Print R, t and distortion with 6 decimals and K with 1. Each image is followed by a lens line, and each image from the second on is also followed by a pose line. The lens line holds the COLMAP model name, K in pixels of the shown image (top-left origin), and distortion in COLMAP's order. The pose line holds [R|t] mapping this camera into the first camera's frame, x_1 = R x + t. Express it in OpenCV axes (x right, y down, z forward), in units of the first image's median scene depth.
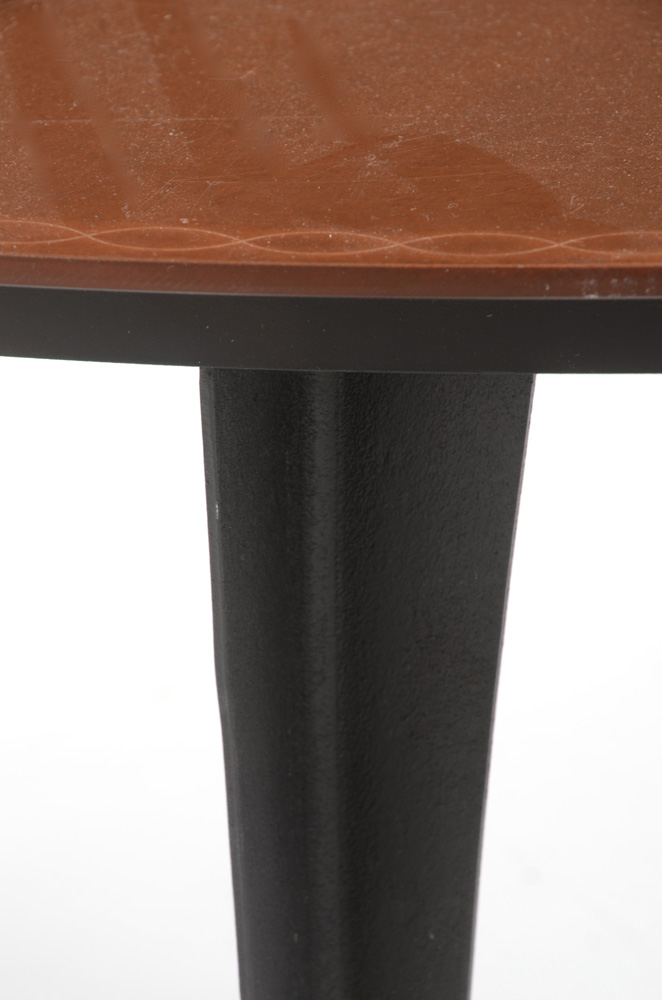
lens RADIAL K [[4332.5, 0, 331.0], [0, 4332.5, 500.0], [0, 0, 1]] dist [1.535174, 1.238309]
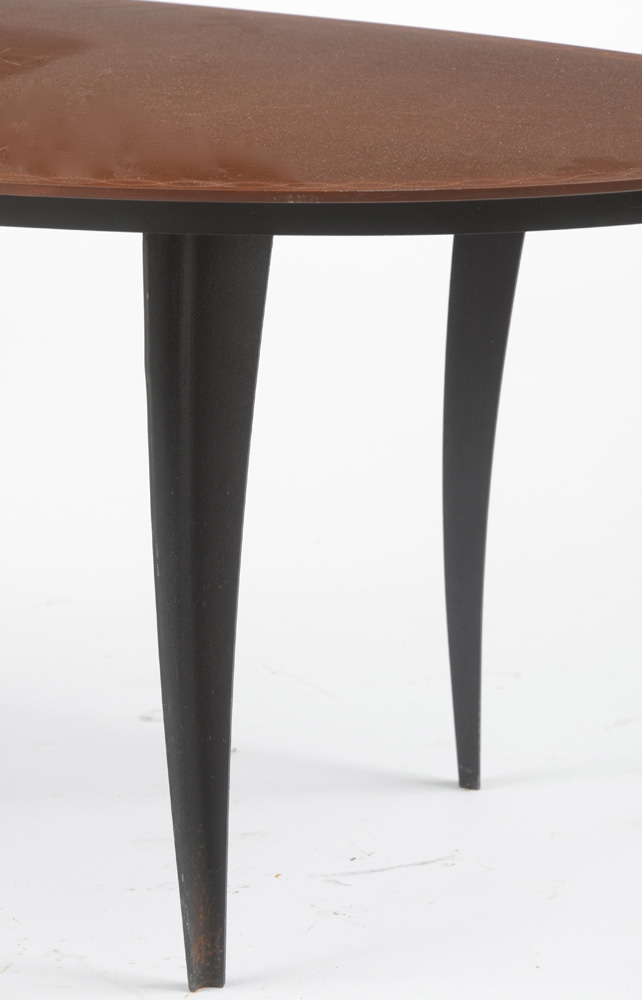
lens RADIAL K [[4581.3, 0, 321.0], [0, 4581.3, 500.0], [0, 0, 1]] dist [1.422449, 1.318868]
pose [[0.998634, 0.009699, 0.051345, -0.065803], [-0.005205, 0.996200, -0.086934, 0.377817], [-0.051994, 0.086548, 0.994890, -1.798454]]
